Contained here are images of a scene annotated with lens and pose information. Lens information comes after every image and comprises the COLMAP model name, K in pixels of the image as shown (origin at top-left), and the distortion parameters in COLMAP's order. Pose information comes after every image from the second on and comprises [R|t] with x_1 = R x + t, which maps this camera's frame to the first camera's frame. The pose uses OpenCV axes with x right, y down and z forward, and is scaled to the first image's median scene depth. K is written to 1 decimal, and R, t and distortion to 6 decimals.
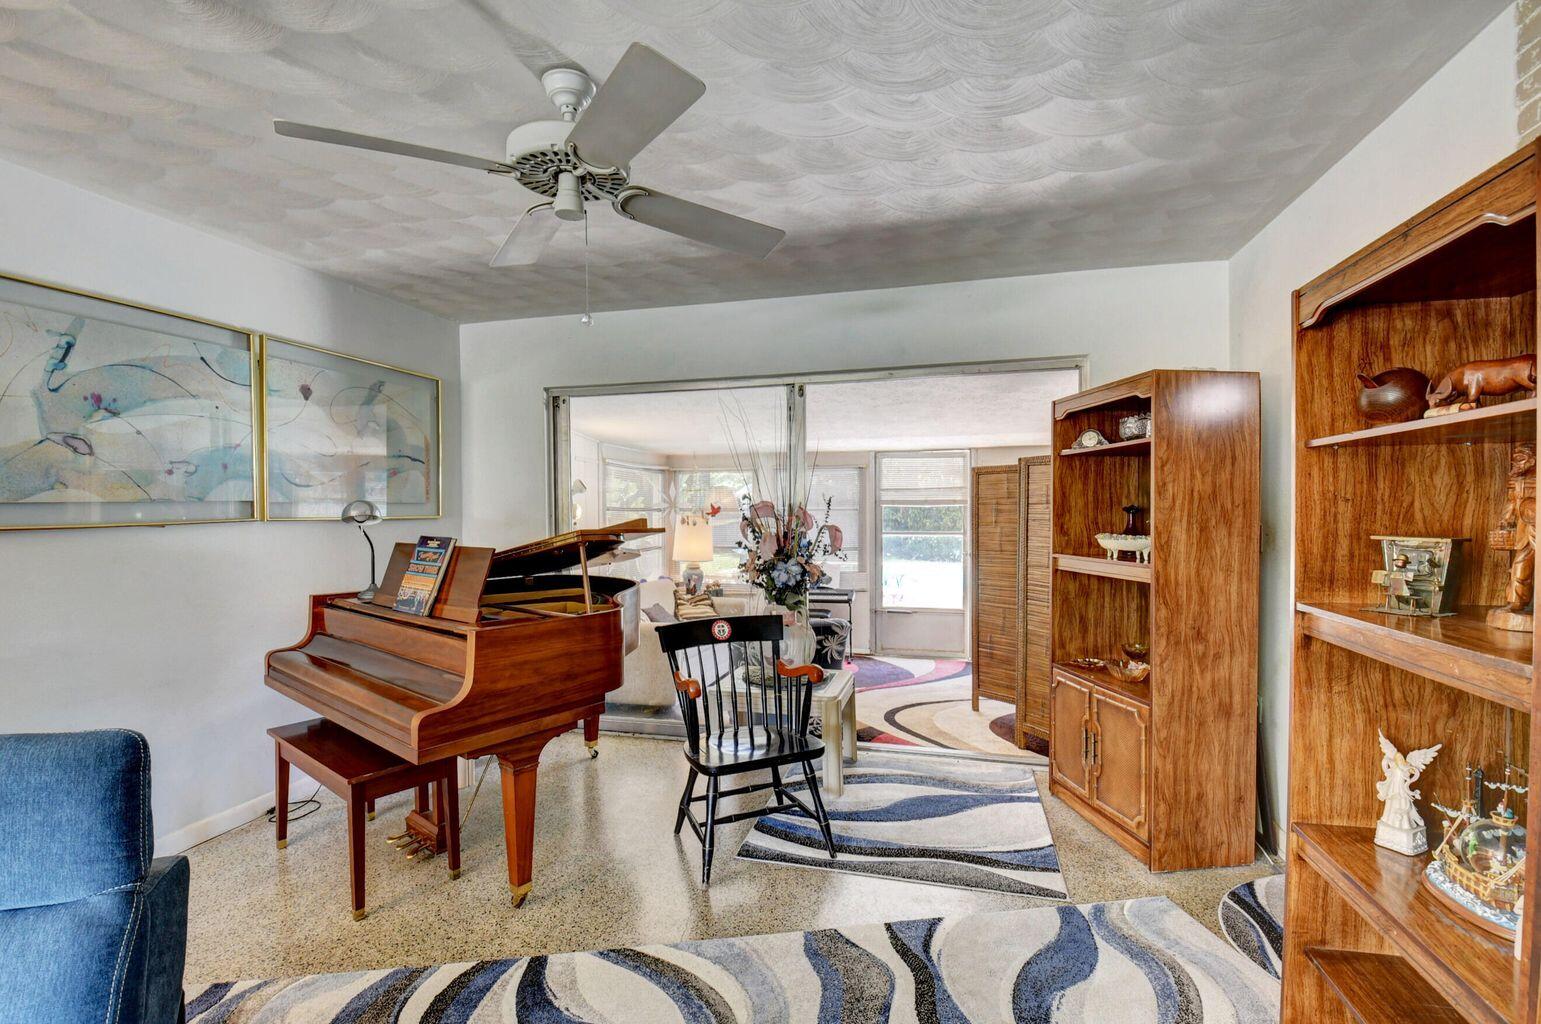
lens RADIAL K [[739.9, 0, 722.9], [0, 739.9, 529.2], [0, 0, 1]] dist [0.015256, -0.029920]
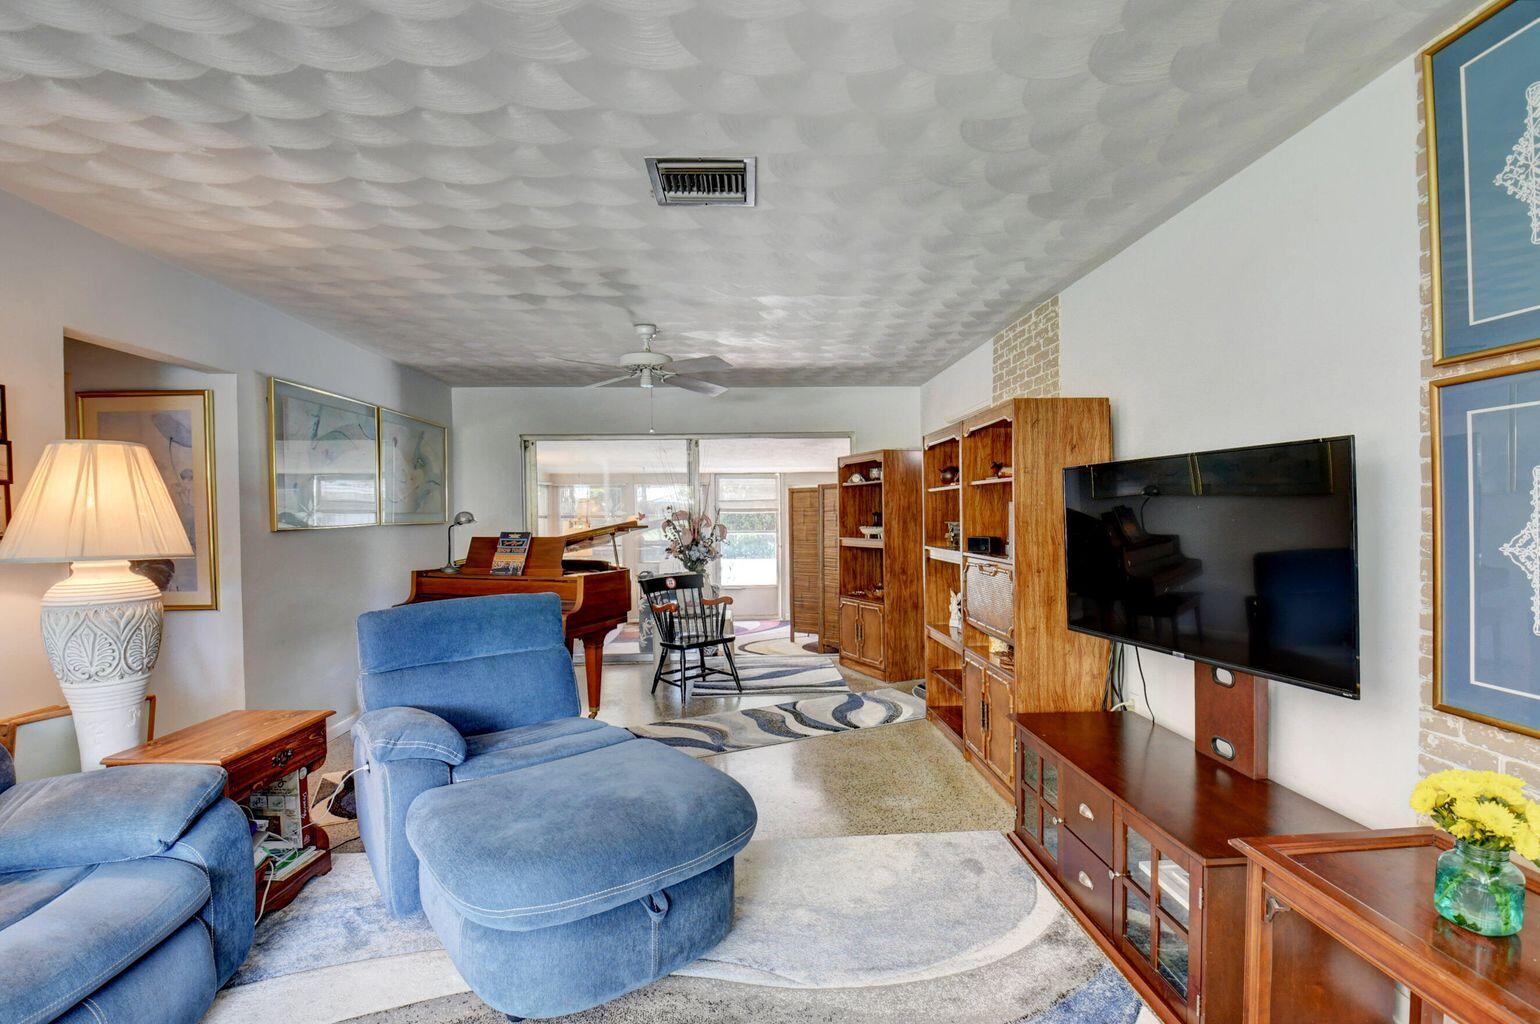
lens RADIAL K [[739.4, 0, 722.5], [0, 739.4, 529.2], [0, 0, 1]] dist [0.015256, -0.029920]
pose [[0.960538, -0.011482, 0.277913, -0.409965], [0.014241, 0.999867, -0.007910, 0.024900], [-0.277786, 0.011555, 0.960574, -0.819341]]
